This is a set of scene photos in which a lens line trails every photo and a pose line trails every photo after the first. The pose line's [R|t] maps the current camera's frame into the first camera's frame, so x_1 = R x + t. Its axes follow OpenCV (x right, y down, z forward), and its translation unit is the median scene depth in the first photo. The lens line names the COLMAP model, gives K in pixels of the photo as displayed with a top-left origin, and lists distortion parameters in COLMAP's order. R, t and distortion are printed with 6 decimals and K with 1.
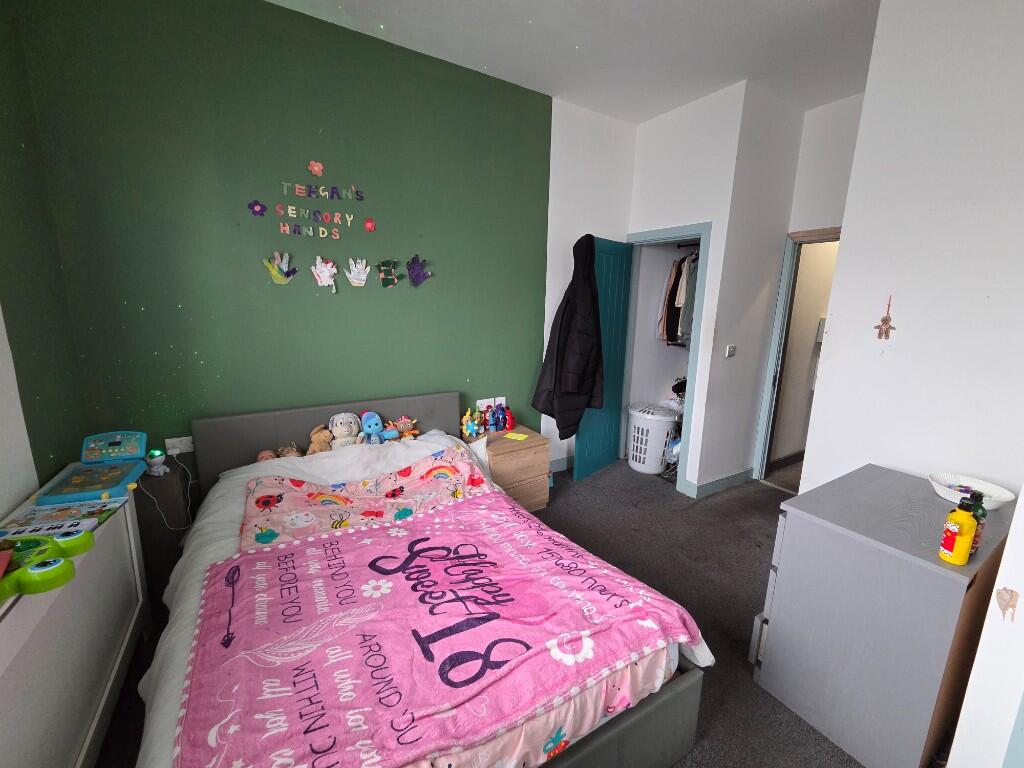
lens RADIAL K [[419.1, 0, 514.8], [0, 419.1, 384.5], [0, 0, 1]] dist [0.006497, -0.001866]
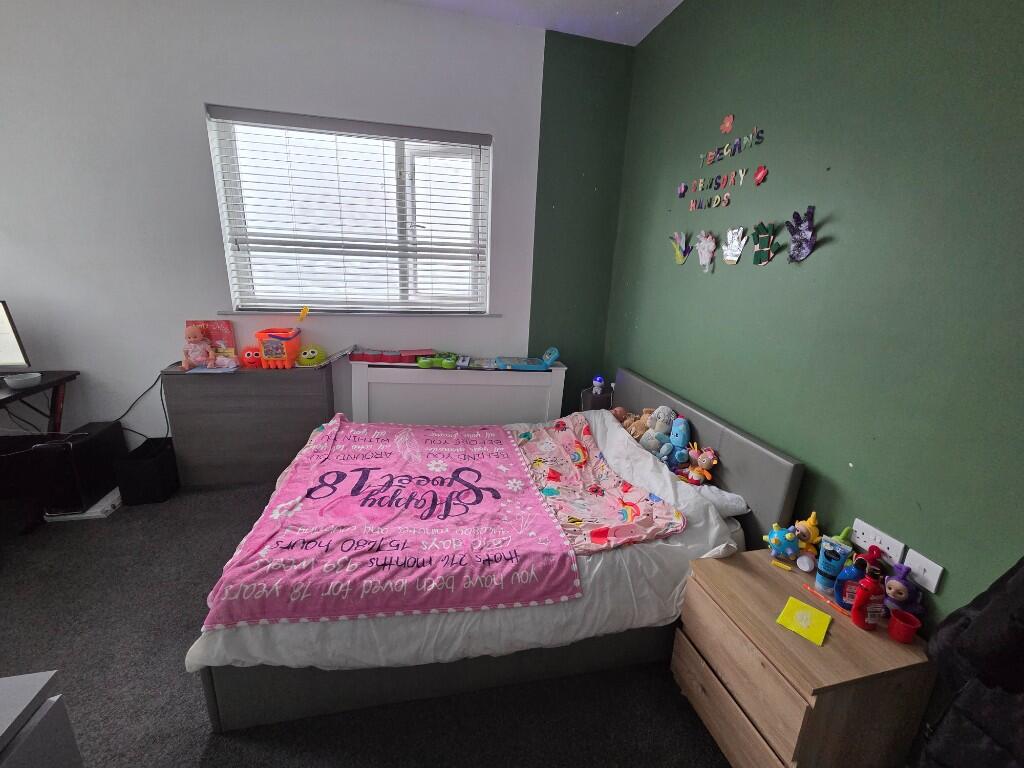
lens RADIAL K [[419.1, 0, 511.5], [0, 419.1, 377.2], [0, 0, 1]] dist [0.006497, -0.001866]
pose [[-0.334838, 0.213689, -0.917726, 0.558941], [-0.246745, 0.920077, 0.304263, -0.197207], [0.909396, 0.328323, -0.255350, 0.991801]]
